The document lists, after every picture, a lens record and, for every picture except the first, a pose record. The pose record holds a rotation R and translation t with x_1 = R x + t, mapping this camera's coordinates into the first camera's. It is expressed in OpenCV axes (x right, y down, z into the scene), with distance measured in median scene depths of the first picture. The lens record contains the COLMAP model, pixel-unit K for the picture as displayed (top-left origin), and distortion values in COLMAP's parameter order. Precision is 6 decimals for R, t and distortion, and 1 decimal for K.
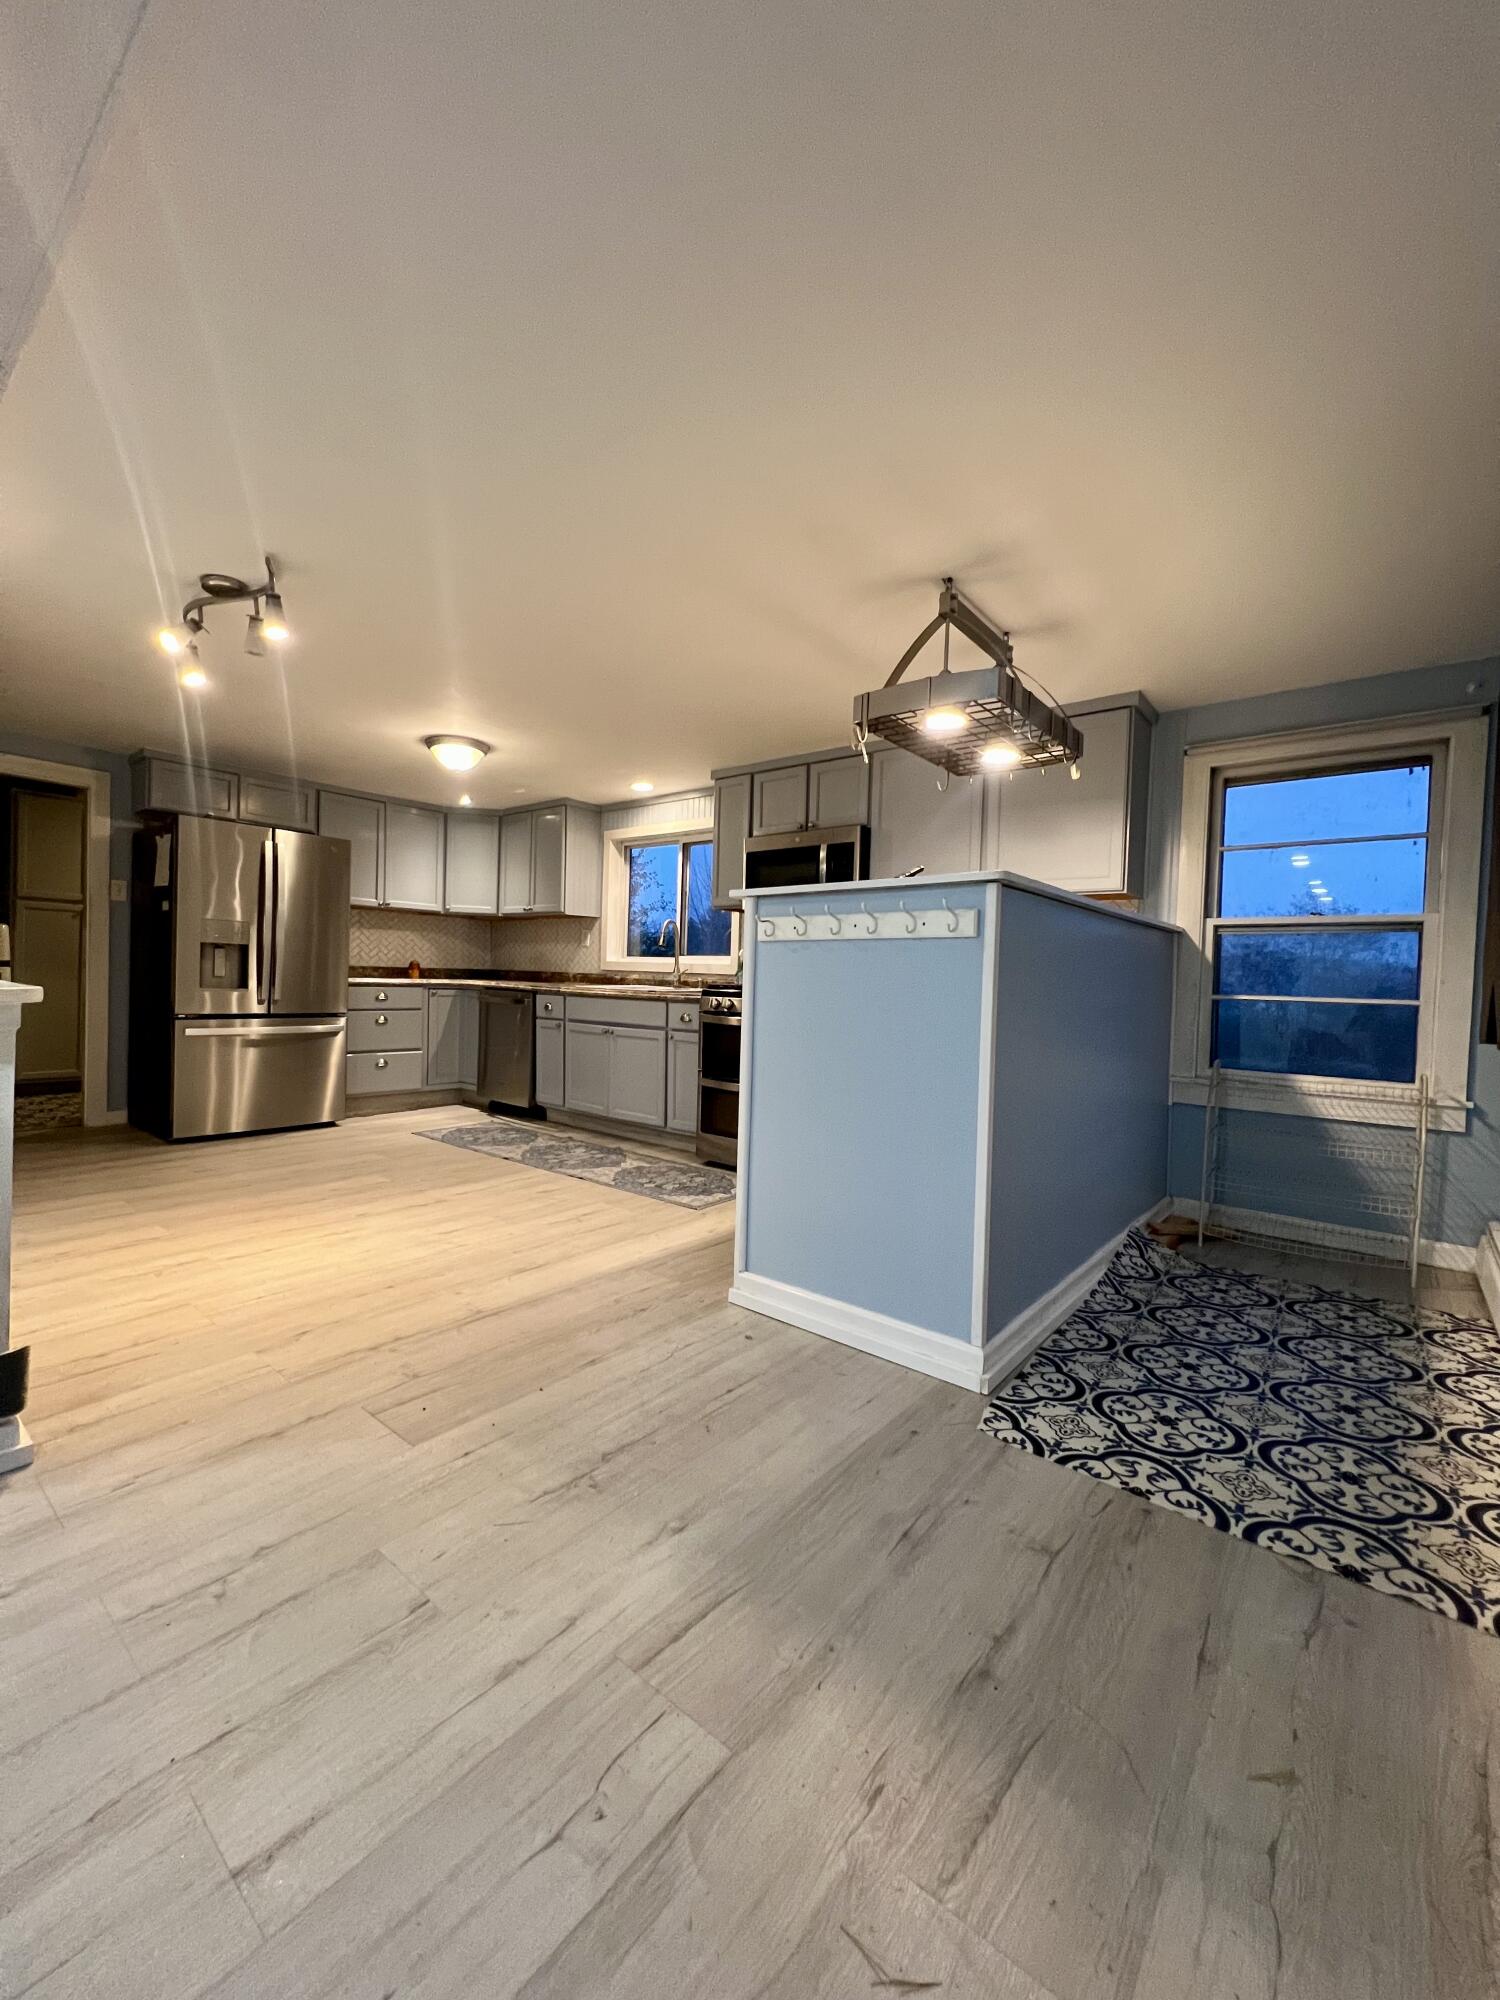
lens RADIAL K [[798.4, 0, 750.0], [0, 798.4, 1000.0], [0, 0, 1]] dist [-0.009083, 0.000137]
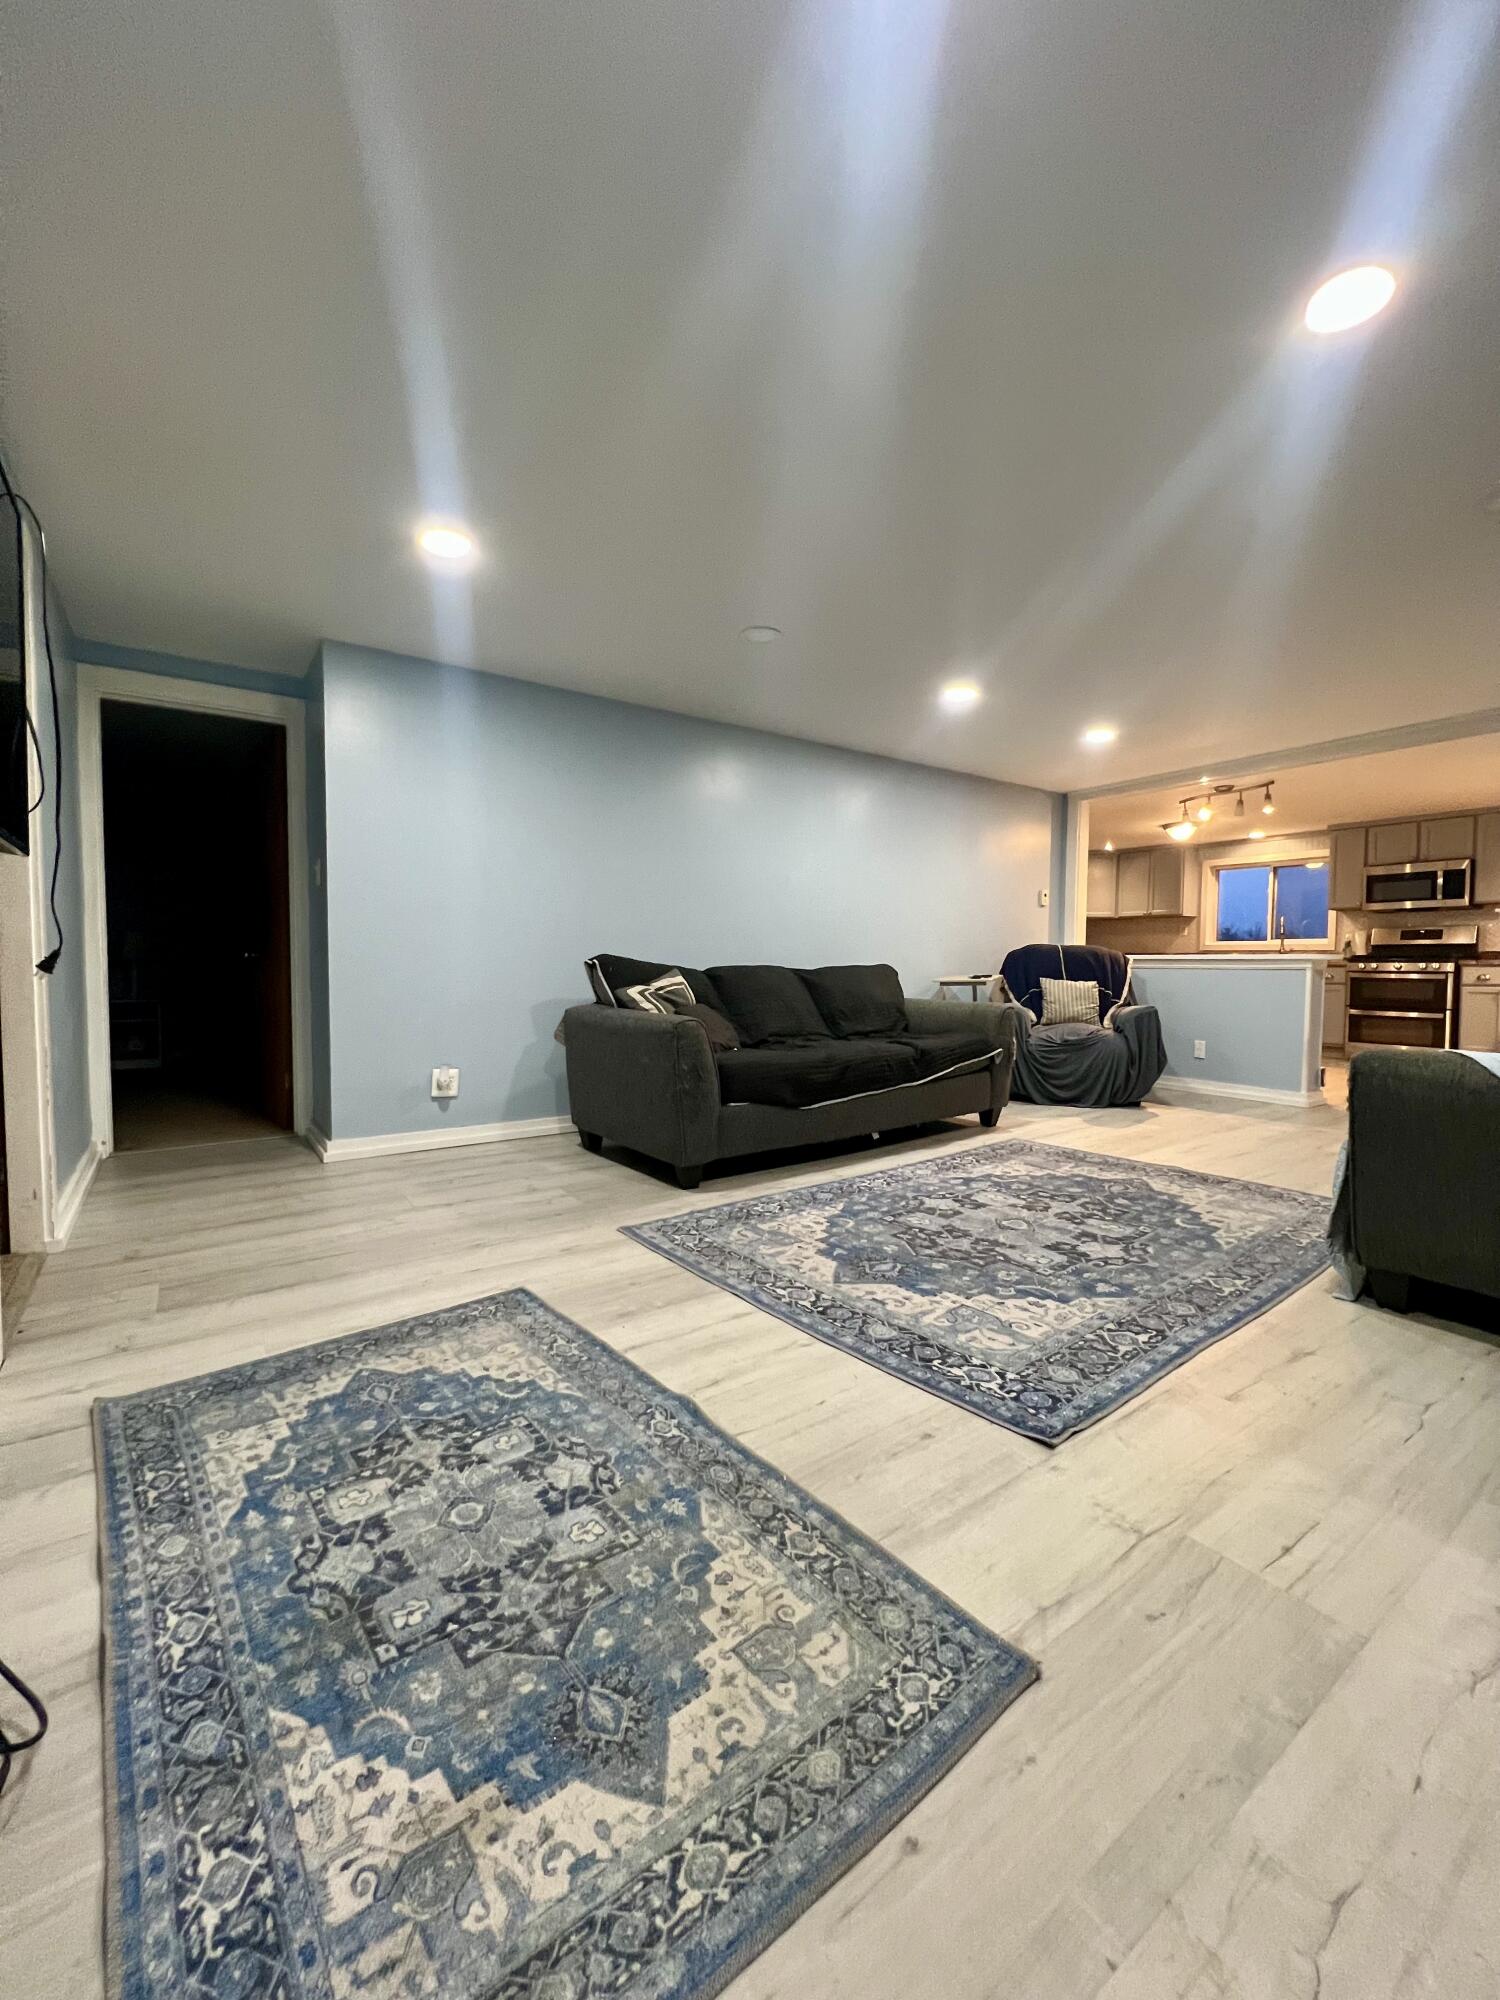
lens RADIAL K [[798.4, 0, 750.0], [0, 798.4, 1000.0], [0, 0, 1]] dist [-0.009083, 0.000137]
pose [[0.960096, -0.016310, -0.279195, -0.802976], [0.021251, 0.999666, 0.014678, 0.022093], [0.278863, -0.020026, 0.960122, -0.969600]]
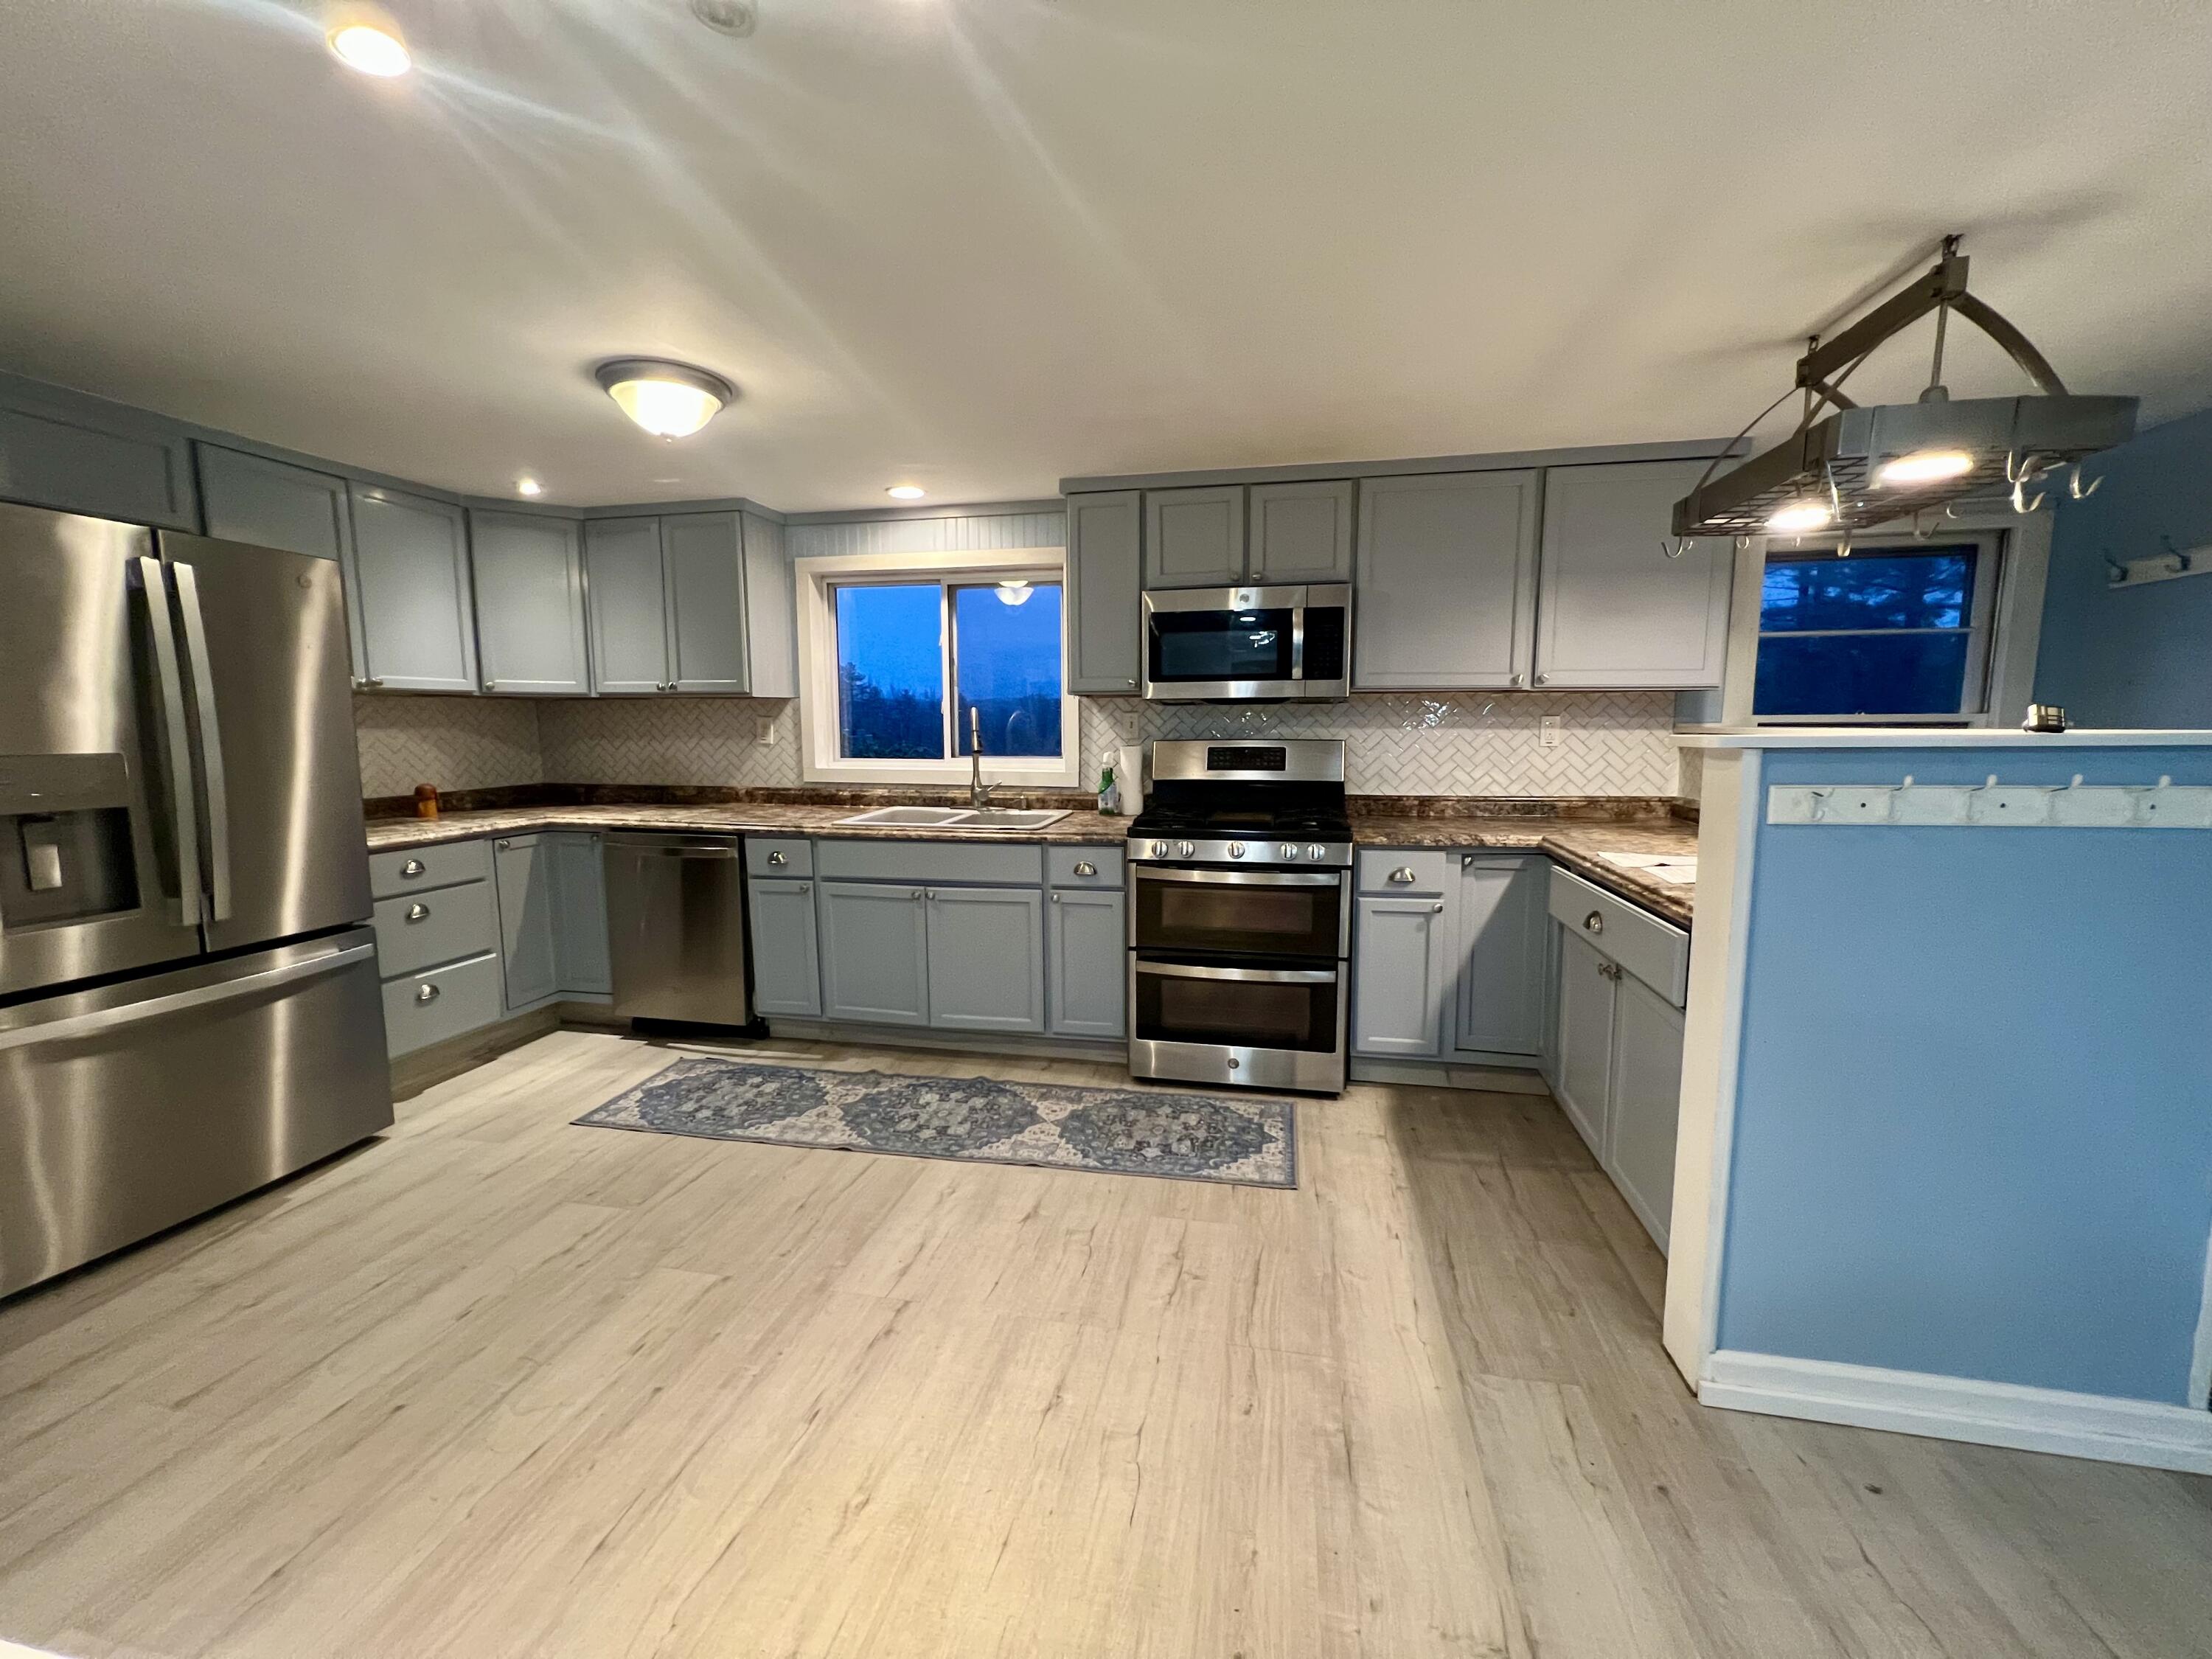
lens RADIAL K [[883.0, 0, 1105.8], [0, 883.0, 838.1], [0, 0, 1]] dist [-0.009083, 0.000137]
pose [[0.888828, -0.091433, 0.449027, -0.396848], [0.042568, 0.992129, 0.117761, -0.089383], [-0.456260, -0.085555, 0.885724, 0.363776]]
